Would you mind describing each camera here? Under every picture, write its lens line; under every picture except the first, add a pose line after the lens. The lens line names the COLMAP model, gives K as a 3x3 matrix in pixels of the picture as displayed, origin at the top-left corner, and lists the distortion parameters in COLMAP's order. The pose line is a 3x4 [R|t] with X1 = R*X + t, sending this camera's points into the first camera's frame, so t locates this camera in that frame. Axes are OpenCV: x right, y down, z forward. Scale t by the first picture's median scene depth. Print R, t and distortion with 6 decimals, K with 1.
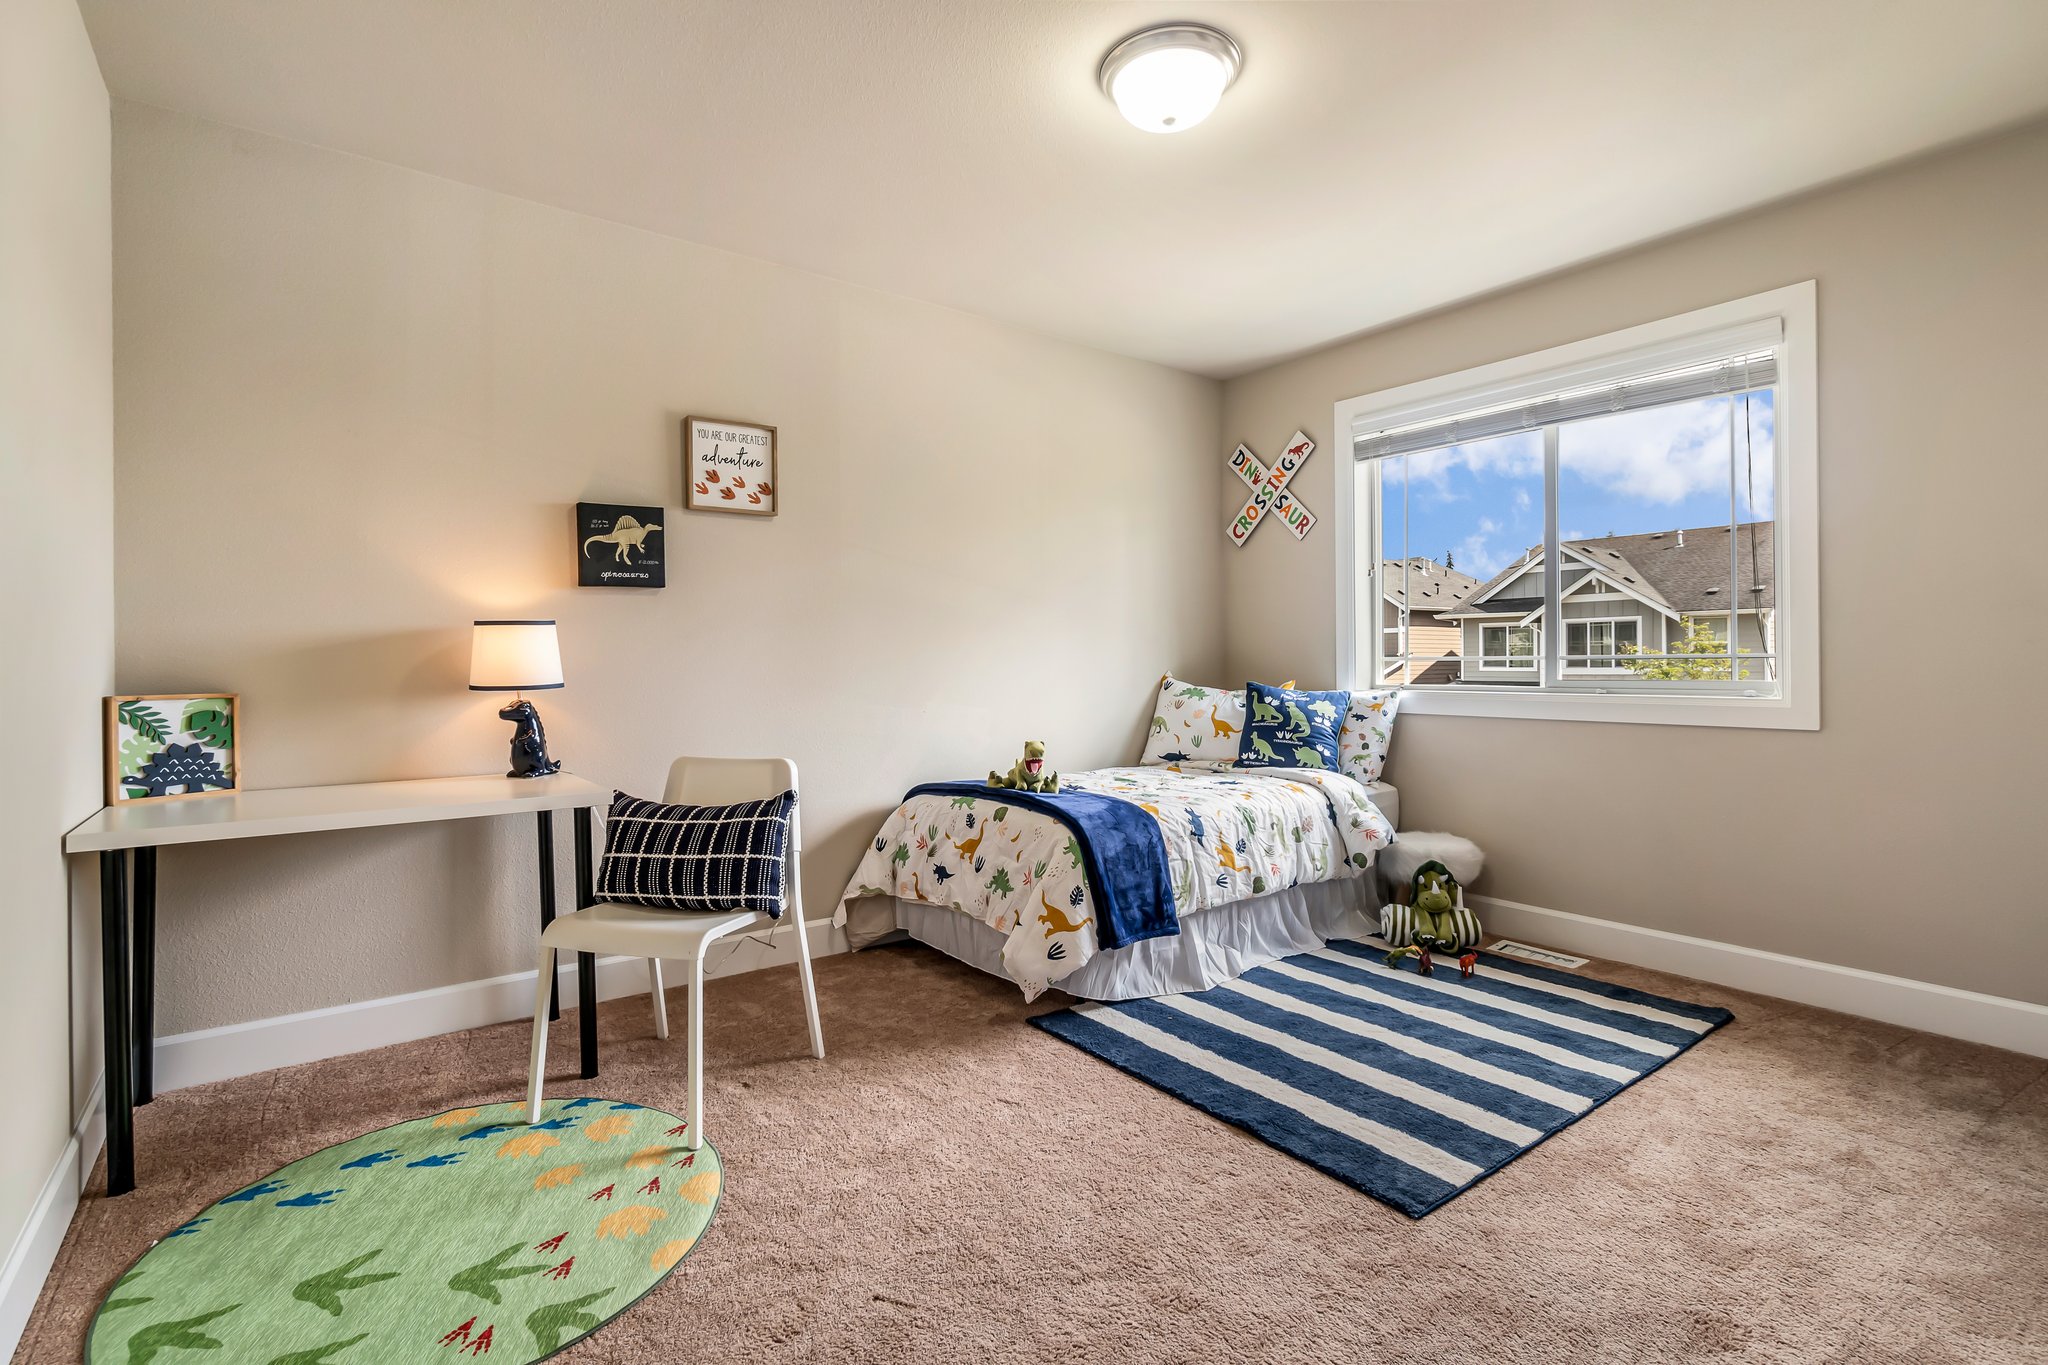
lens RADIAL K [[945.9, 0, 1005.9], [0, 945.9, 665.4], [0, 0, 1]] dist [-0.008657, 0.000969]
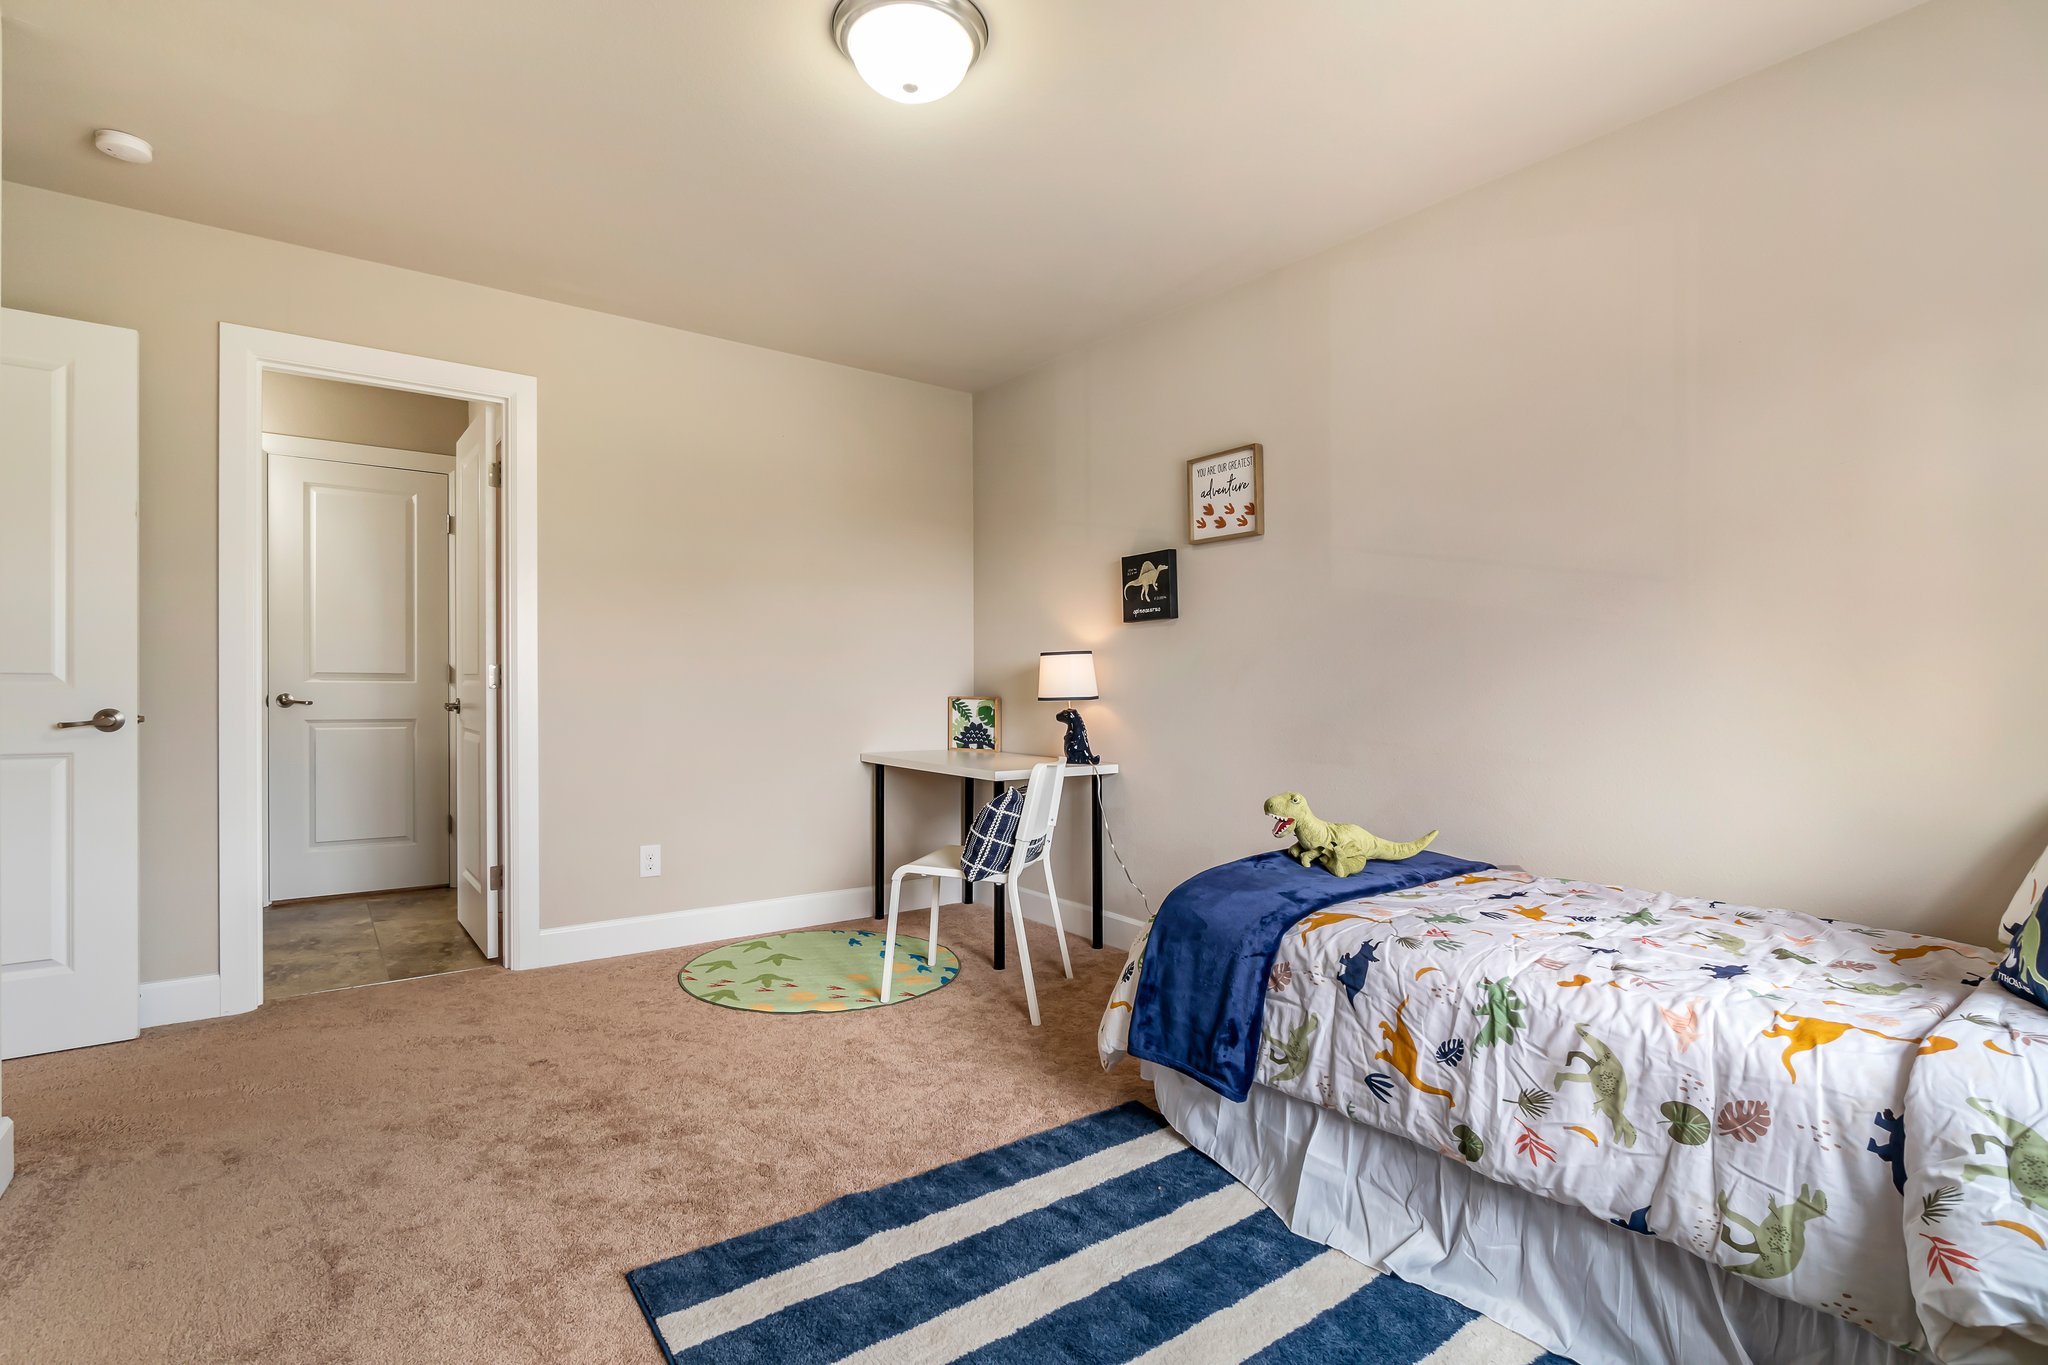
lens RADIAL K [[958.2, 0, 970.5], [0, 958.2, 679.6], [0, 0, 1]] dist [-0.000588, 0.000101]
pose [[-0.015464, 0.013060, -0.999795, 0.817383], [-0.000177, 0.999915, 0.013064, -0.022499], [0.999880, 0.000379, -0.015461, 0.778380]]
